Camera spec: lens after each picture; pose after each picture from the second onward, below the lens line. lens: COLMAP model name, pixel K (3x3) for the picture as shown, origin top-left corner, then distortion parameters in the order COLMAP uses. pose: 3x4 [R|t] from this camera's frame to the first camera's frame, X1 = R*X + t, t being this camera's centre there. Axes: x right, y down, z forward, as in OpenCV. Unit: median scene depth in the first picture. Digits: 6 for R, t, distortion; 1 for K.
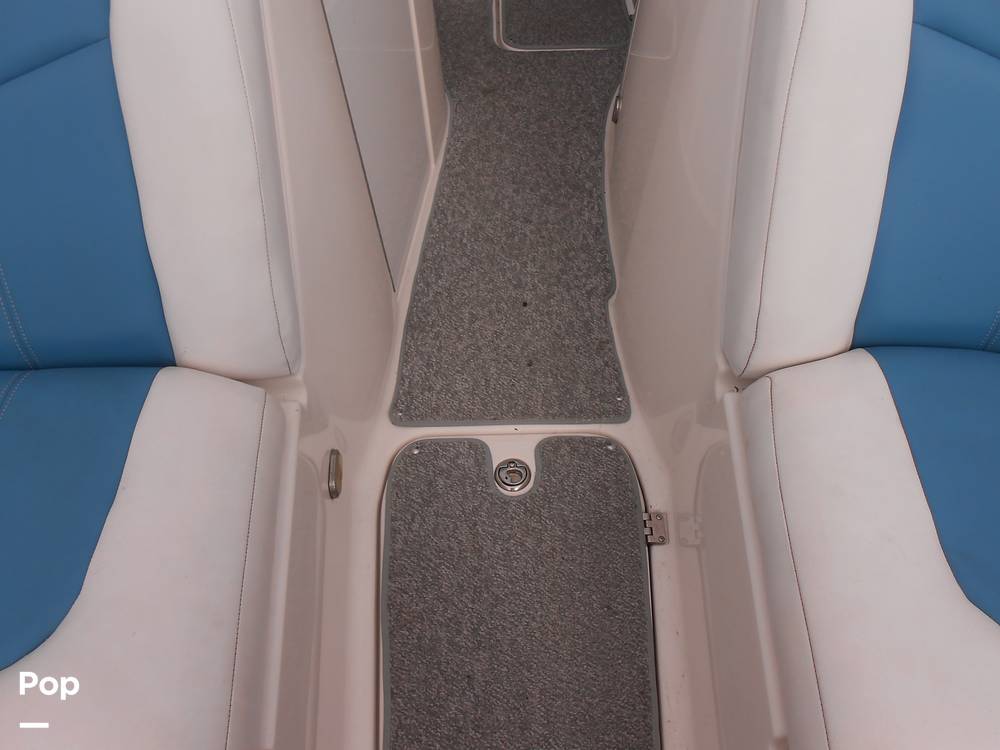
lens RADIAL K [[754.0, 0, 500.0], [0, 754.0, 375.0], [0, 0, 1]] dist [0.001005, -0.000180]
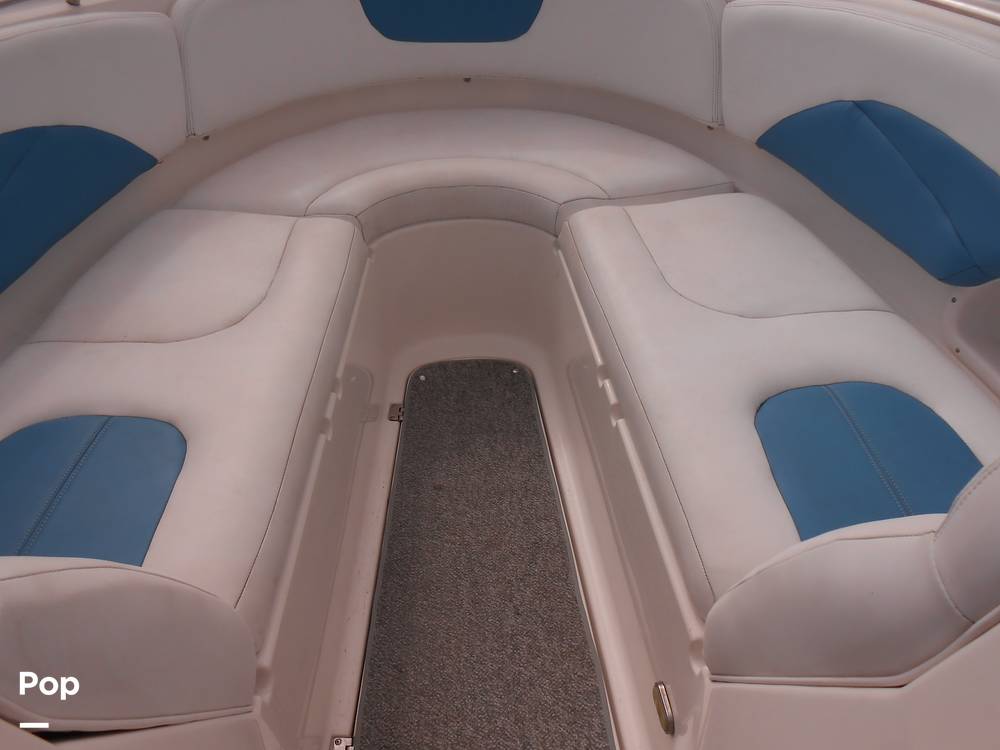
lens RADIAL K [[755.7, 0, 500.0], [0, 755.7, 375.0], [0, 0, 1]] dist [-0.005519, 0.000052]
pose [[-0.999132, 0.025910, -0.032619, 0.017263], [-0.035416, -0.116072, 0.992609, -0.693522], [0.021933, 0.992903, 0.116889, 0.380366]]
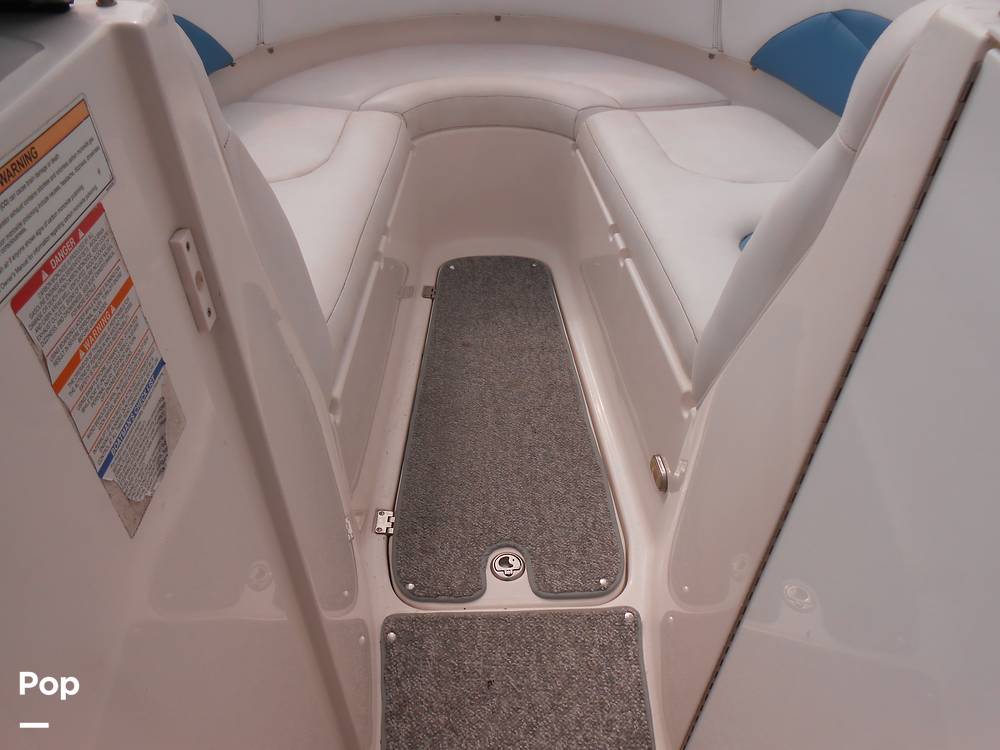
lens RADIAL K [[754.0, 0, 500.0], [0, 754.0, 375.0], [0, 0, 1]] dist [0.001005, -0.000180]
pose [[-0.999544, -0.006751, -0.029445, 0.061159], [-0.028846, -0.076148, 0.996679, -0.901088], [-0.008971, 0.997074, 0.075918, 0.656290]]
